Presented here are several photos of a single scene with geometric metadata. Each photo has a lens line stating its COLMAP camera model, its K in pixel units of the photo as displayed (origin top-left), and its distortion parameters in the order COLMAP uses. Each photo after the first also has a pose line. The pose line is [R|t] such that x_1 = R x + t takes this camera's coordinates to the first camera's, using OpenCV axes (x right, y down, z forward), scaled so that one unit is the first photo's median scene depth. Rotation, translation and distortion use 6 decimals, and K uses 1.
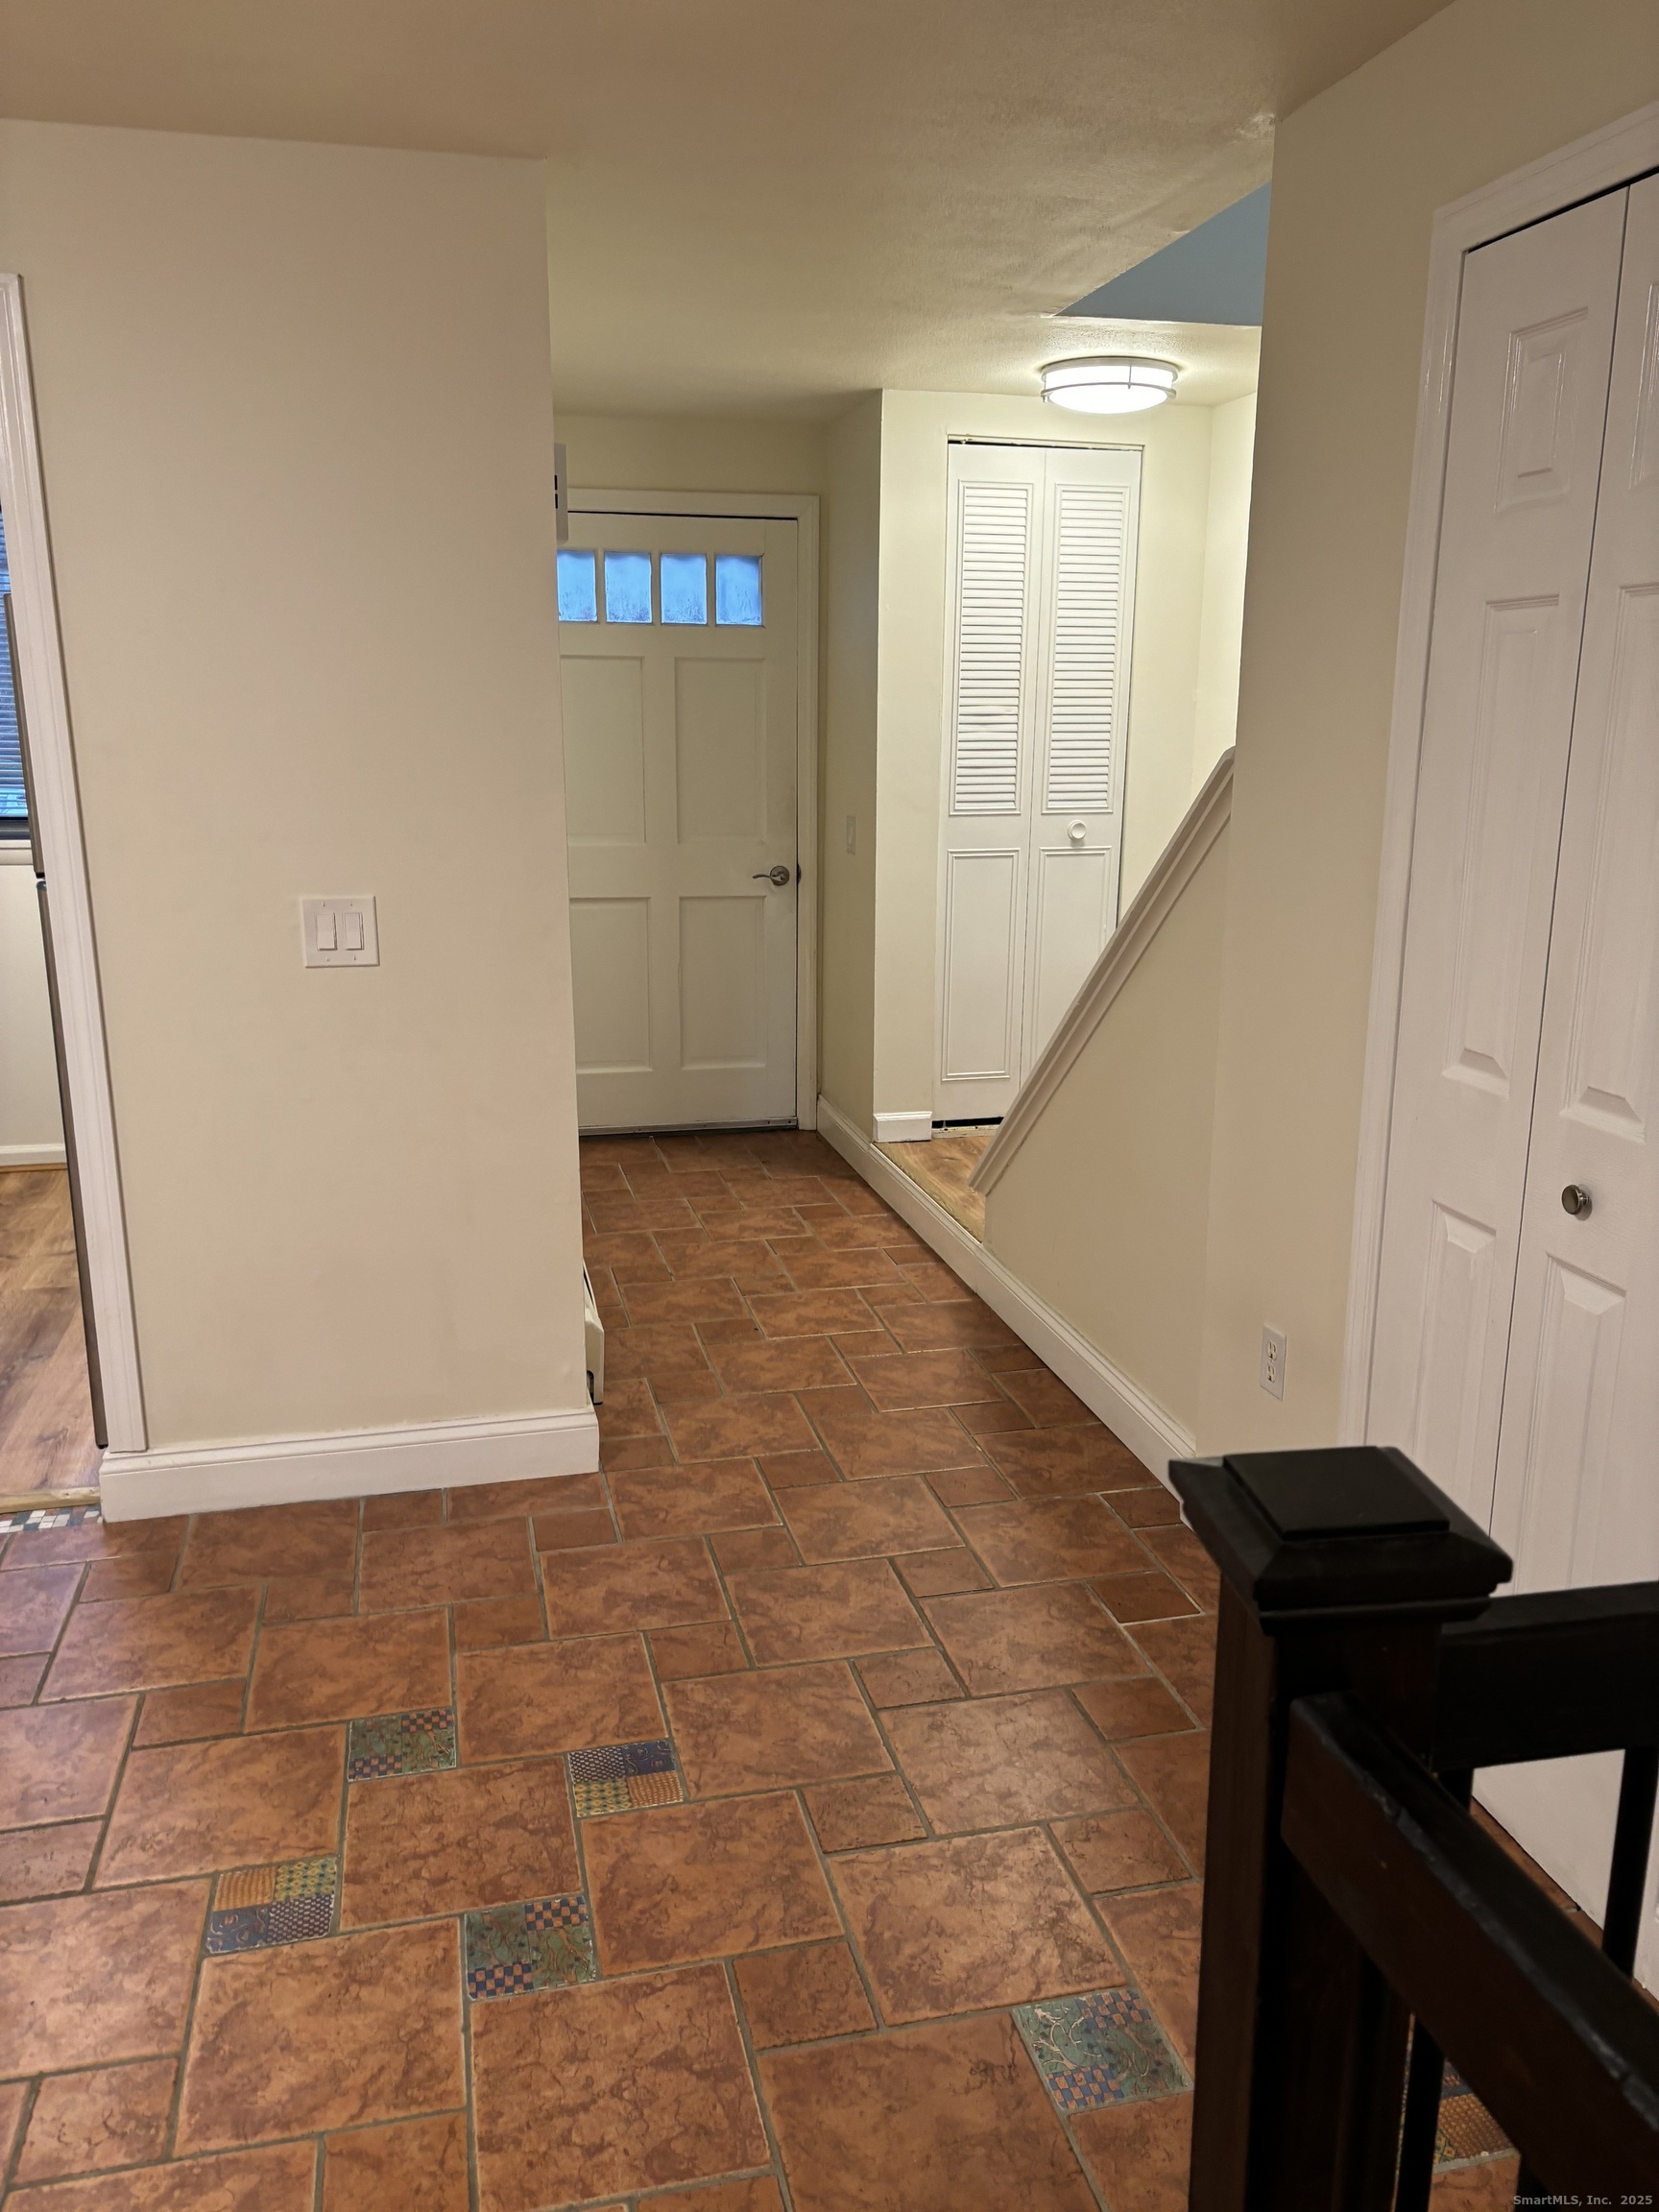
lens RADIAL K [[1671.6, 0, 823.6], [0, 1671.6, 1105.0], [0, 0, 1]] dist [0.053562, -0.048302]
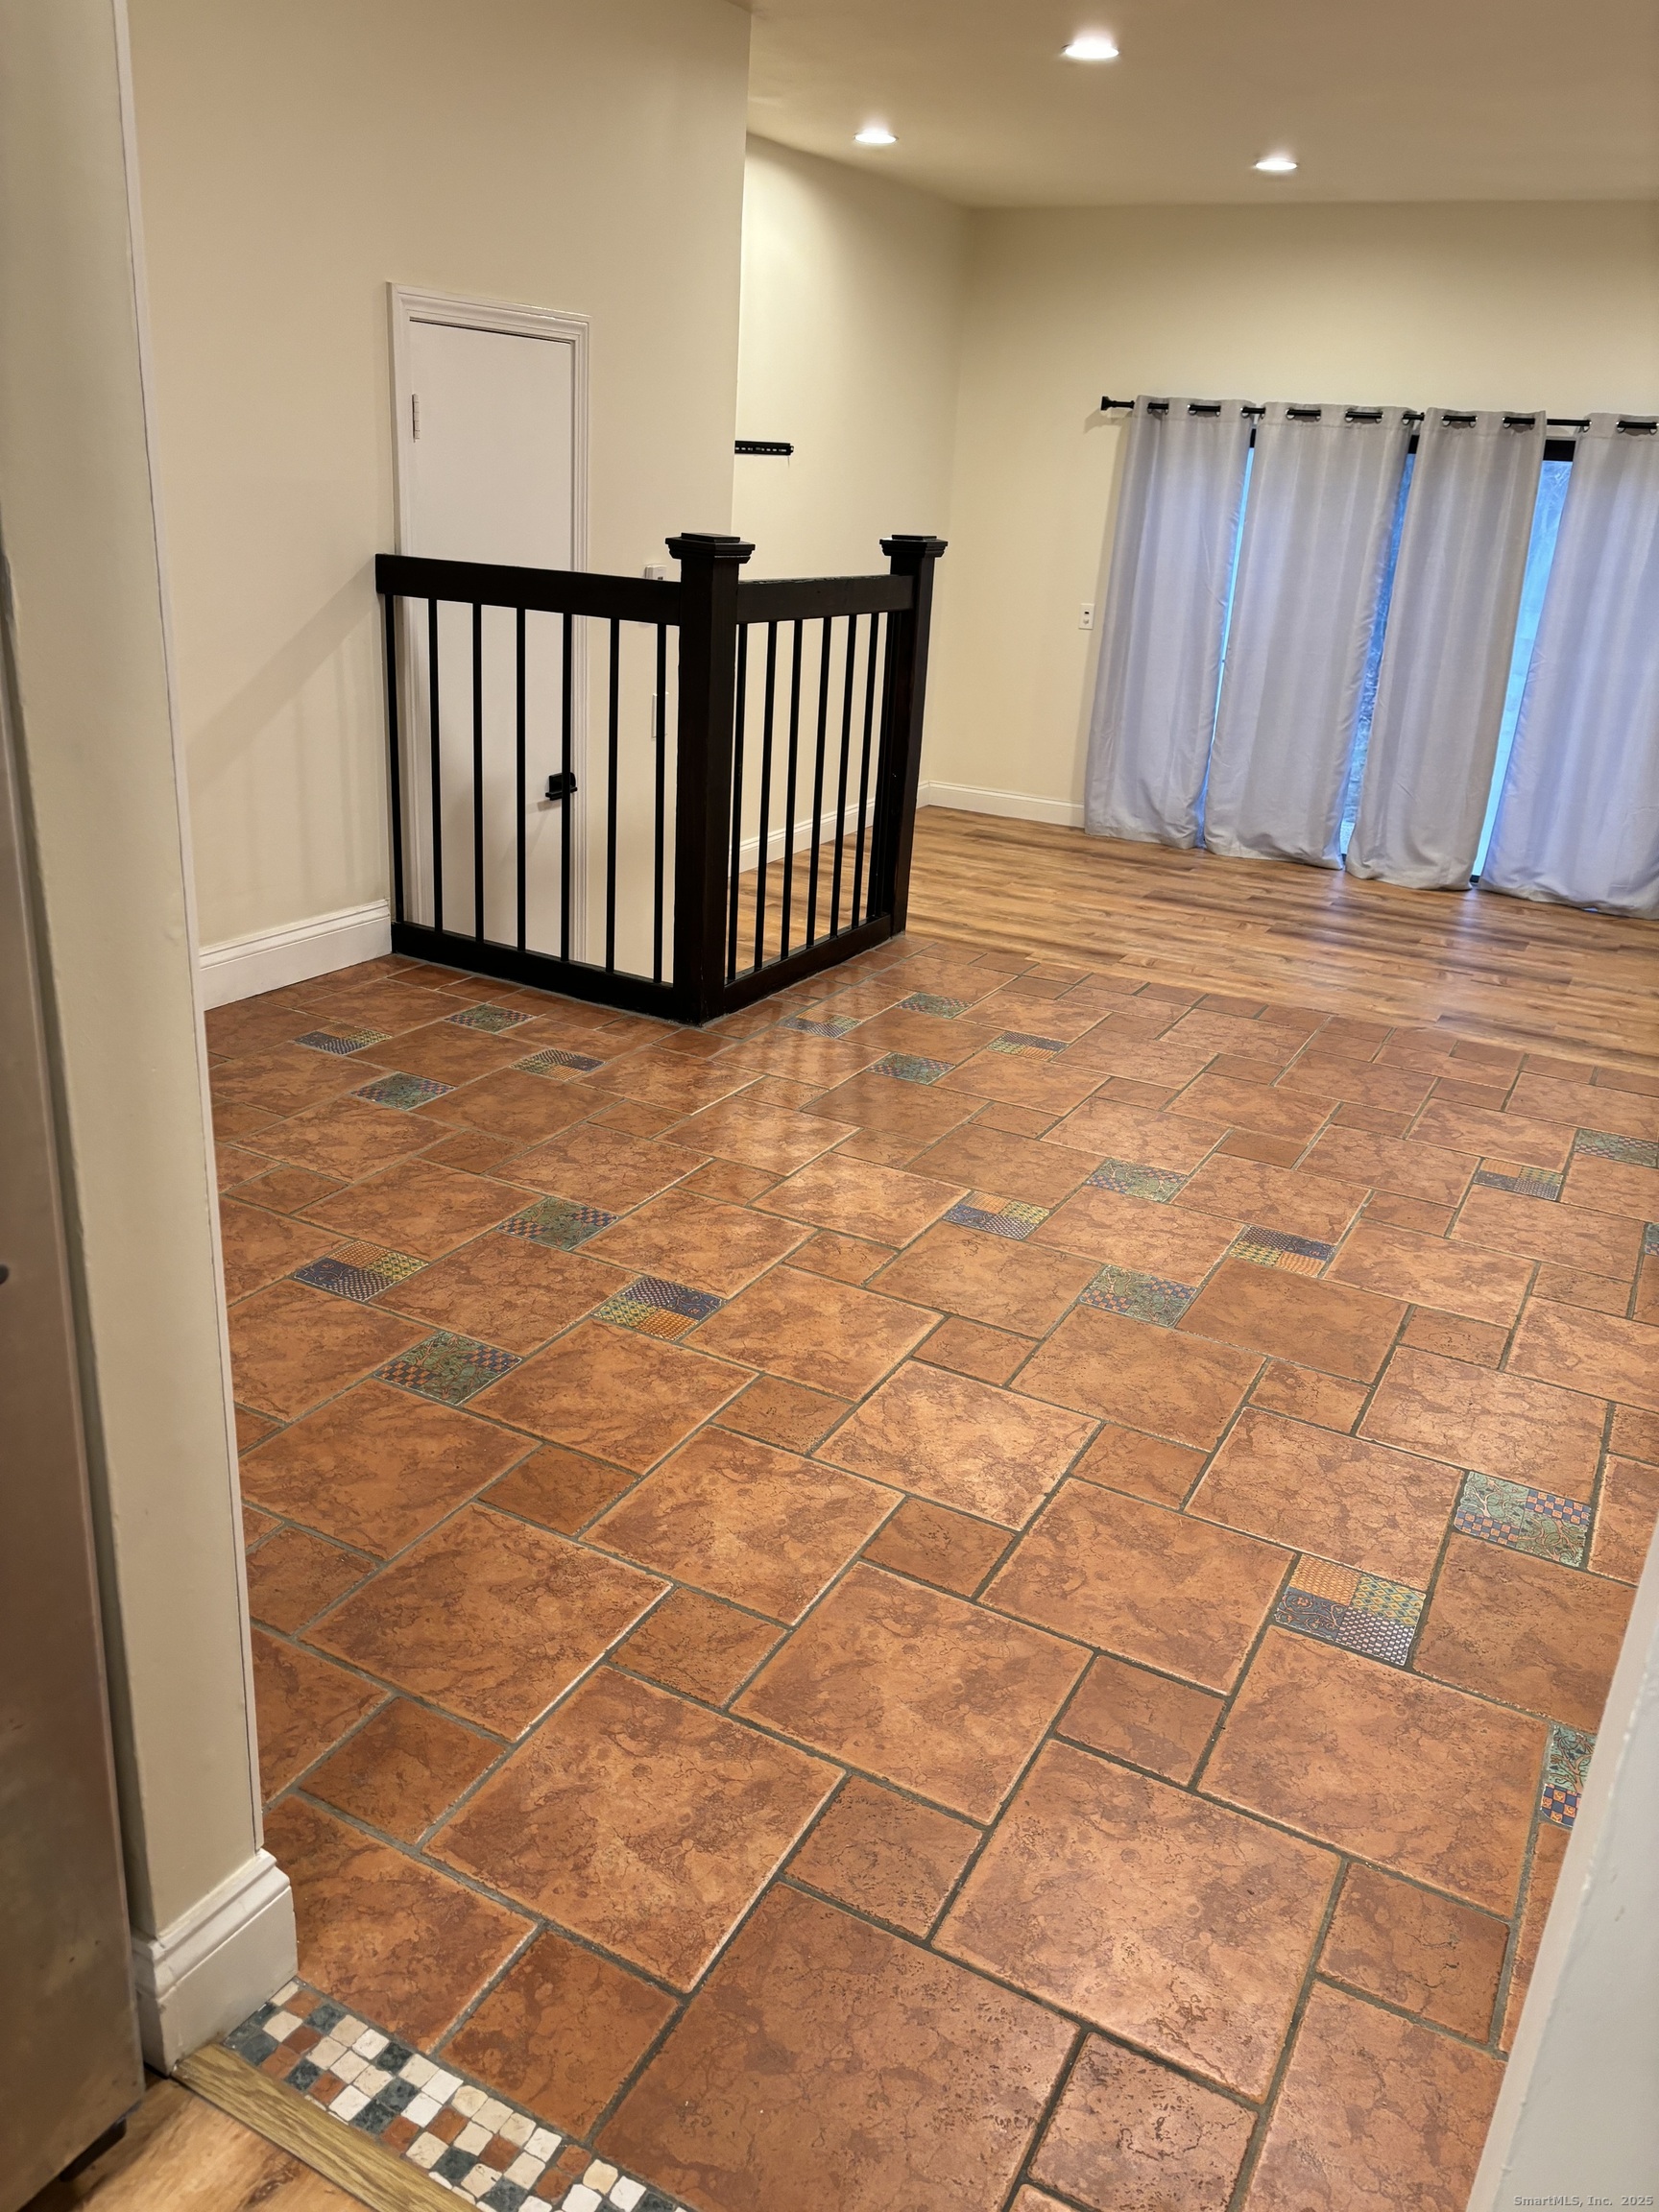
lens RADIAL K [[1671.6, 0, 823.6], [0, 1671.6, 1105.0], [0, 0, 1]] dist [0.053562, -0.048302]
pose [[-0.745963, -0.286333, 0.601292, -1.104037], [0.086375, 0.853637, 0.513656, -0.268176], [-0.660362, 0.435105, -0.612050, 1.605186]]
